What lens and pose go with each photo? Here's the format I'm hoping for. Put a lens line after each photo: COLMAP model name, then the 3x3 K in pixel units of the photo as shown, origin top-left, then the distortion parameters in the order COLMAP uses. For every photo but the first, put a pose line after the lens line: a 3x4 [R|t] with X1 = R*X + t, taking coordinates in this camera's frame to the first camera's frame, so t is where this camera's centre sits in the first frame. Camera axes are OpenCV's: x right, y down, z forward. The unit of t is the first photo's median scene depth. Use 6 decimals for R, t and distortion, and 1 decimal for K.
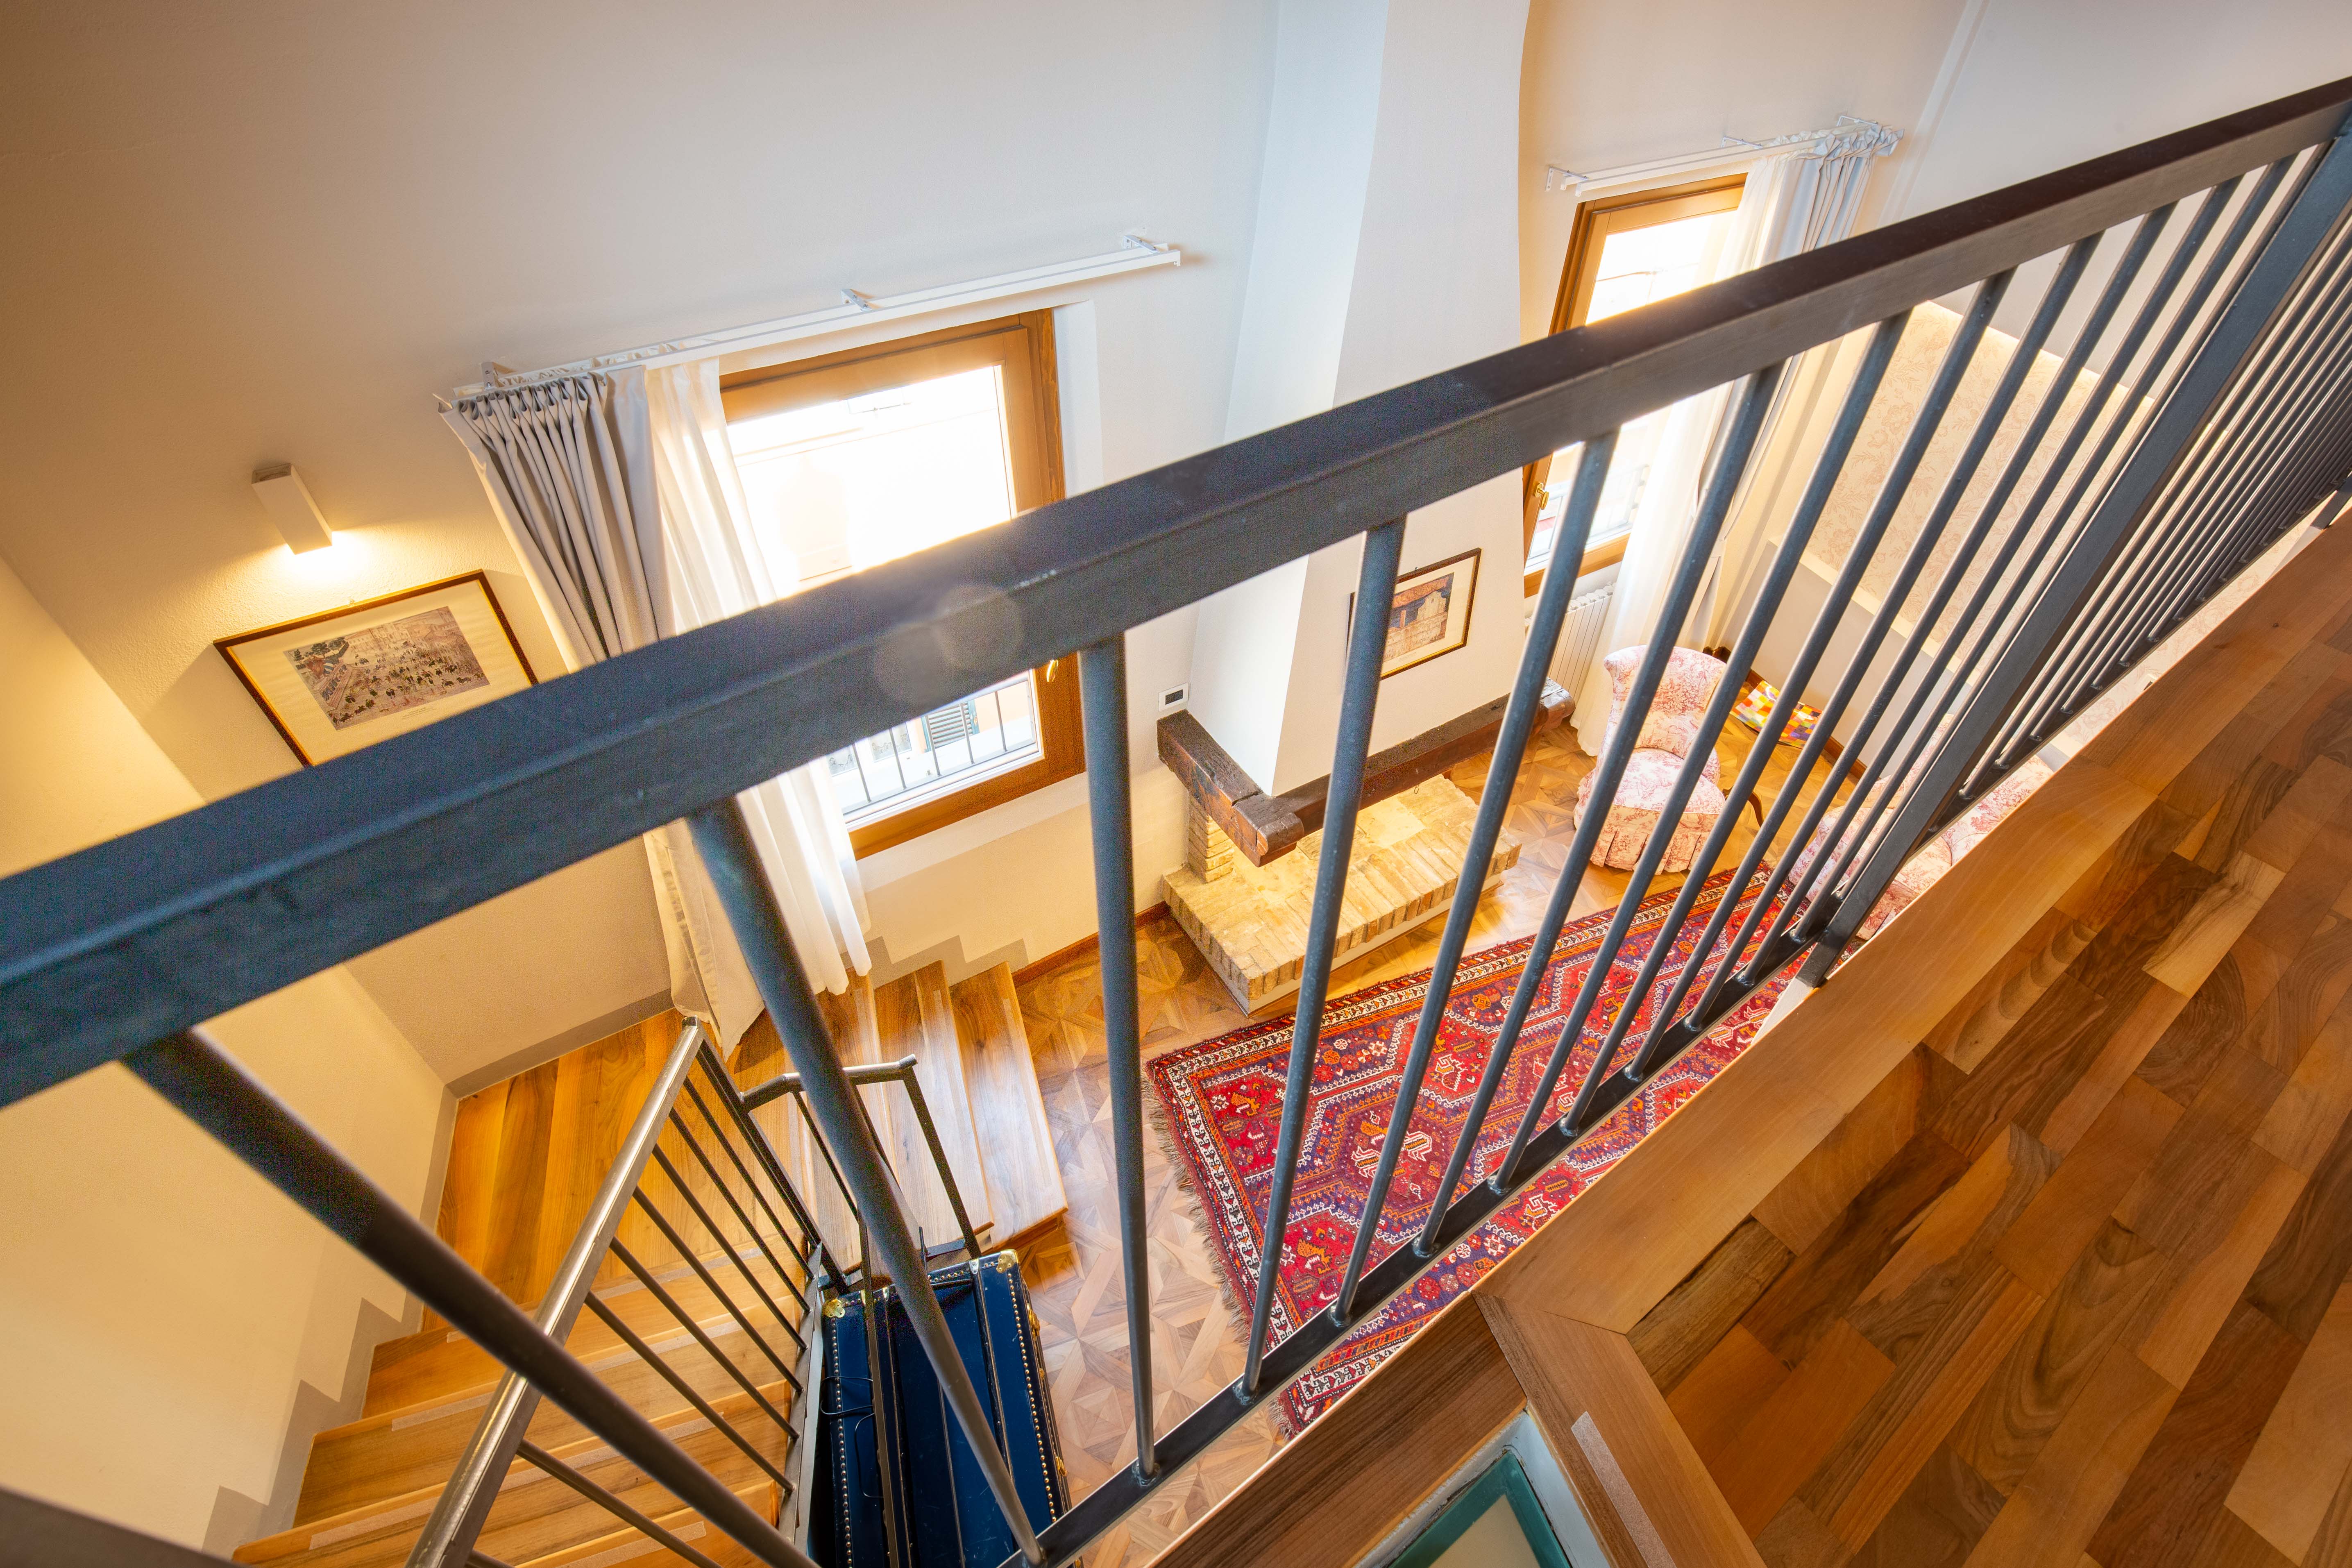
lens RADIAL K [[1077.4, 0, 1193.1], [0, 1077.4, 781.0], [0, 0, 1]] dist [-0.031826, 0.000118]
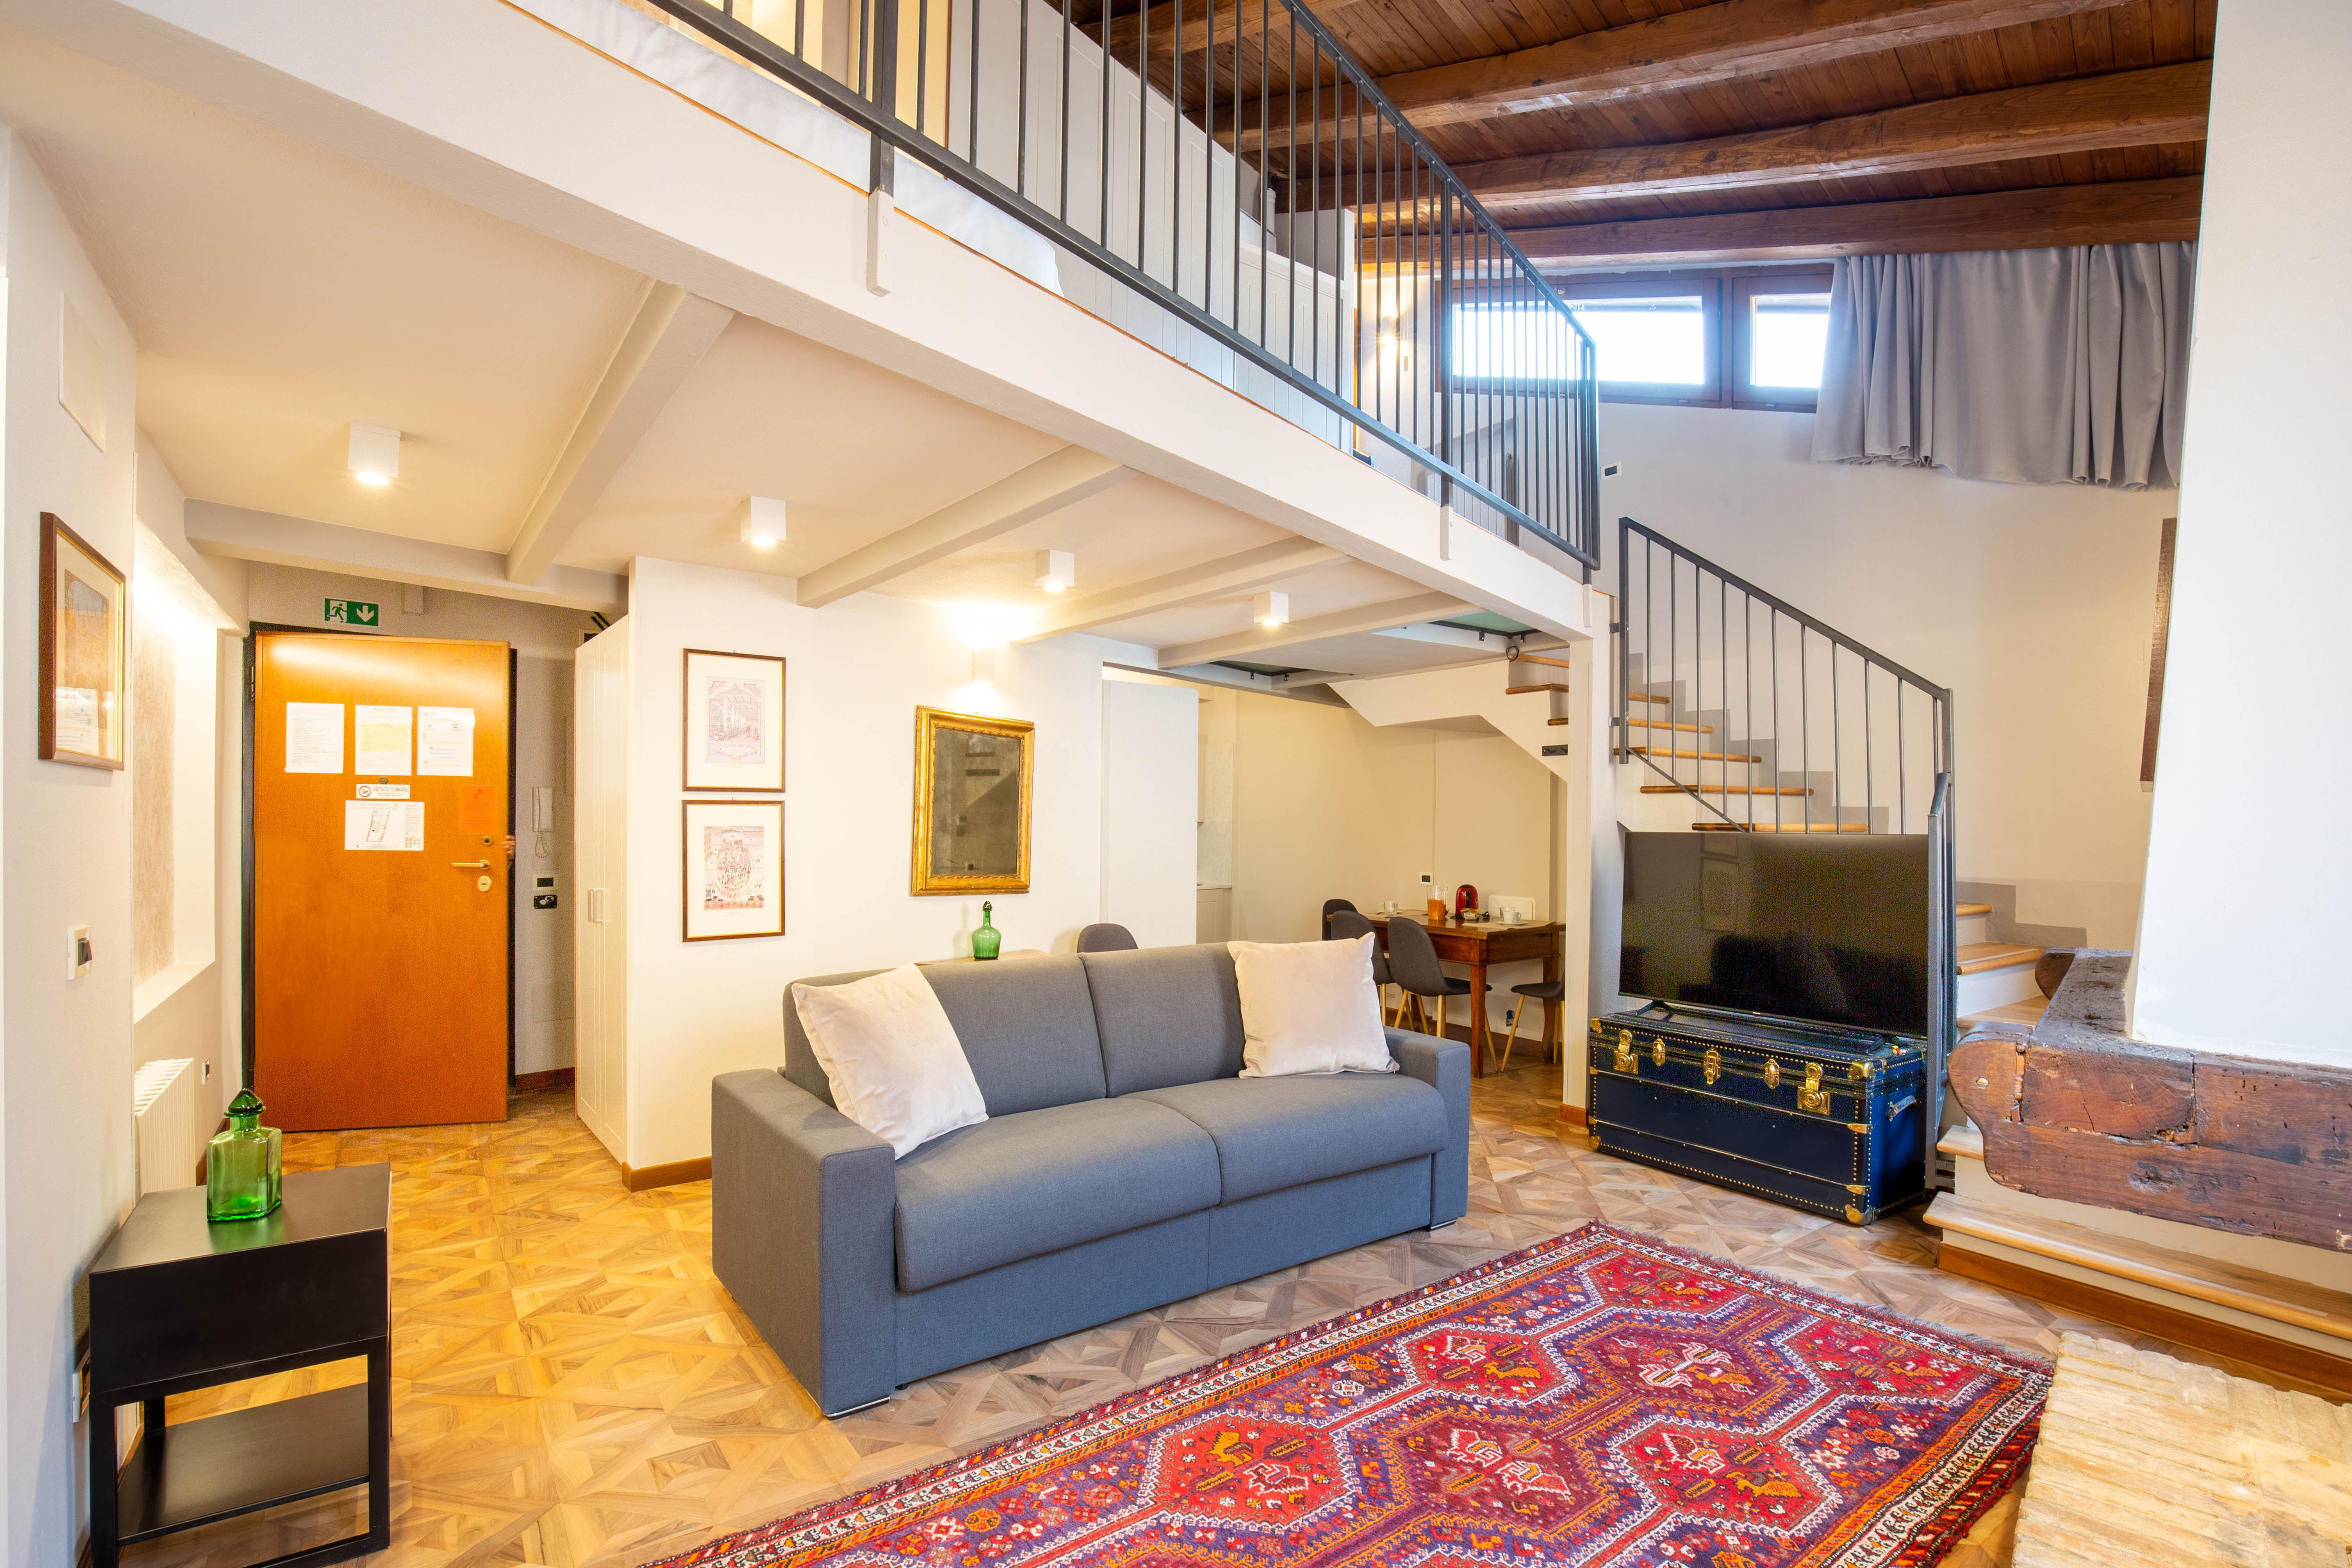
lens RADIAL K [[1089.3, 0, 1187.4], [0, 1089.3, 829.7], [0, 0, 1]] dist [-0.034022, -0.000149]
pose [[-0.960343, -0.012188, -0.278554, 0.684750], [-0.200480, 0.724500, 0.659475, -0.292908], [0.193775, 0.689167, -0.698212, 1.173861]]
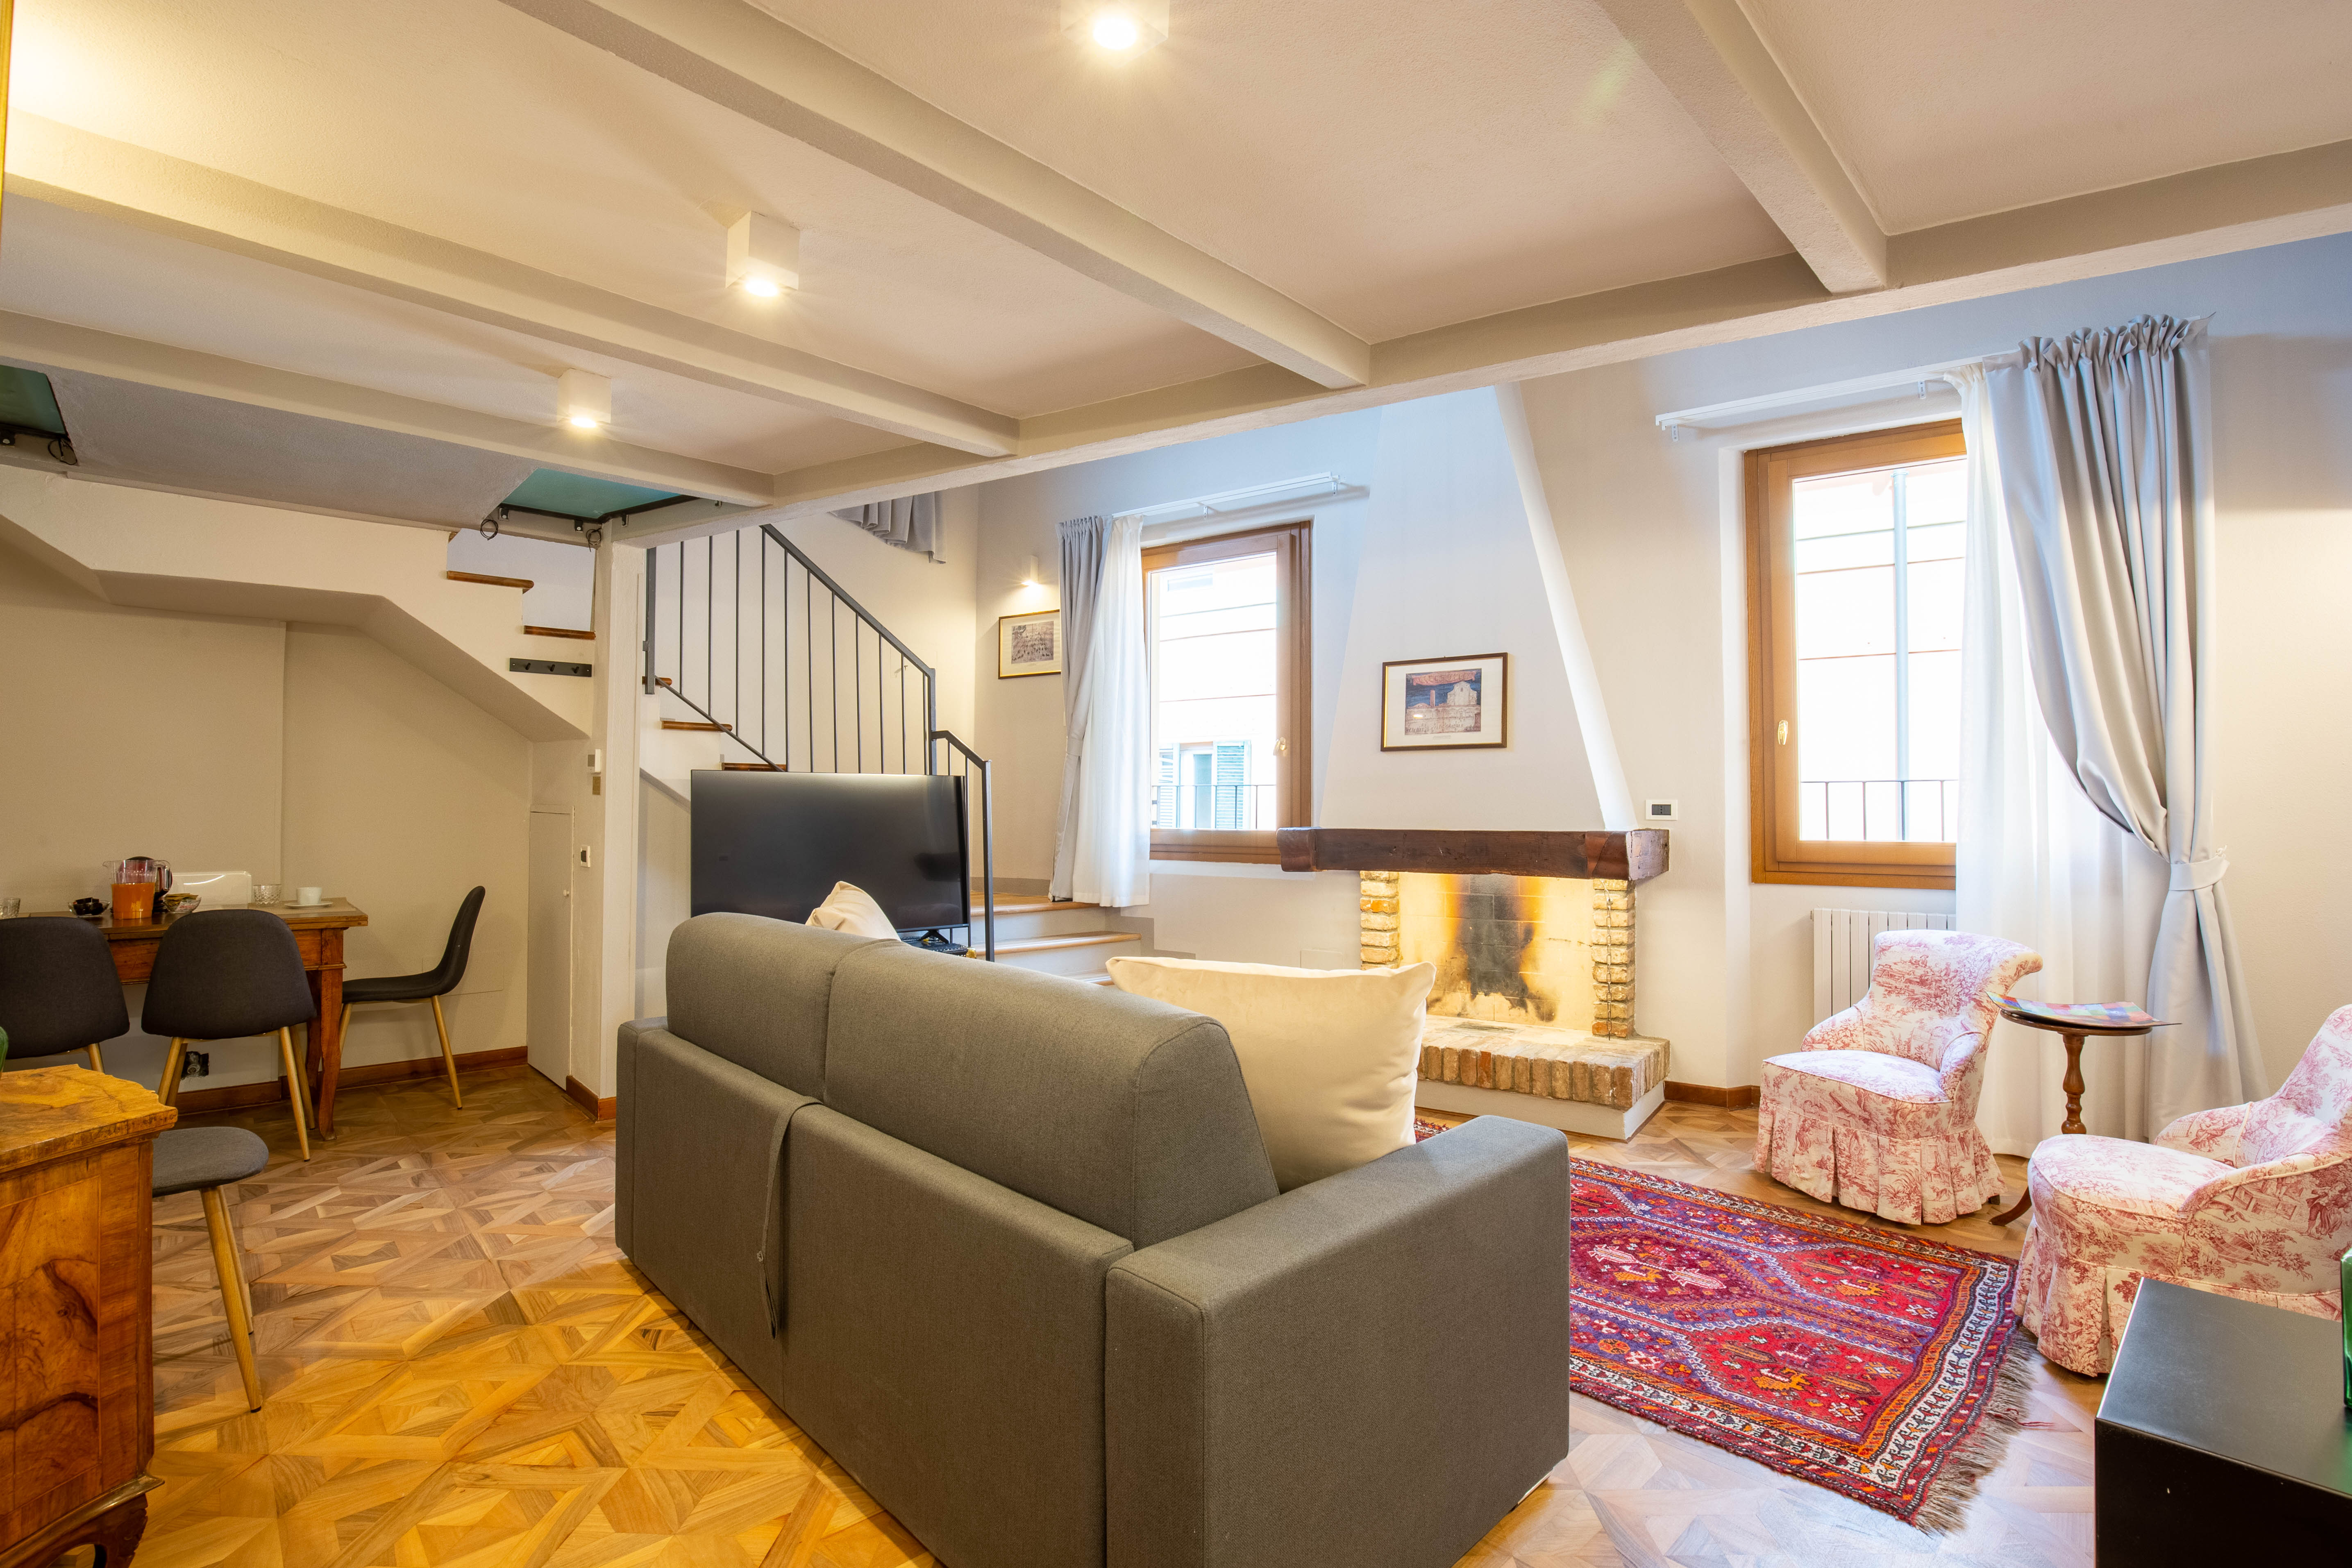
lens RADIAL K [[1077.3, 0, 1193.1], [0, 1077.3, 781.0], [0, 0, 1]] dist [-0.031826, 0.000118]
pose [[0.413320, -0.028718, -0.910133, 1.084713], [-0.623921, 0.719074, -0.306031, 0.424506], [0.663242, 0.694340, 0.279290, 0.474543]]
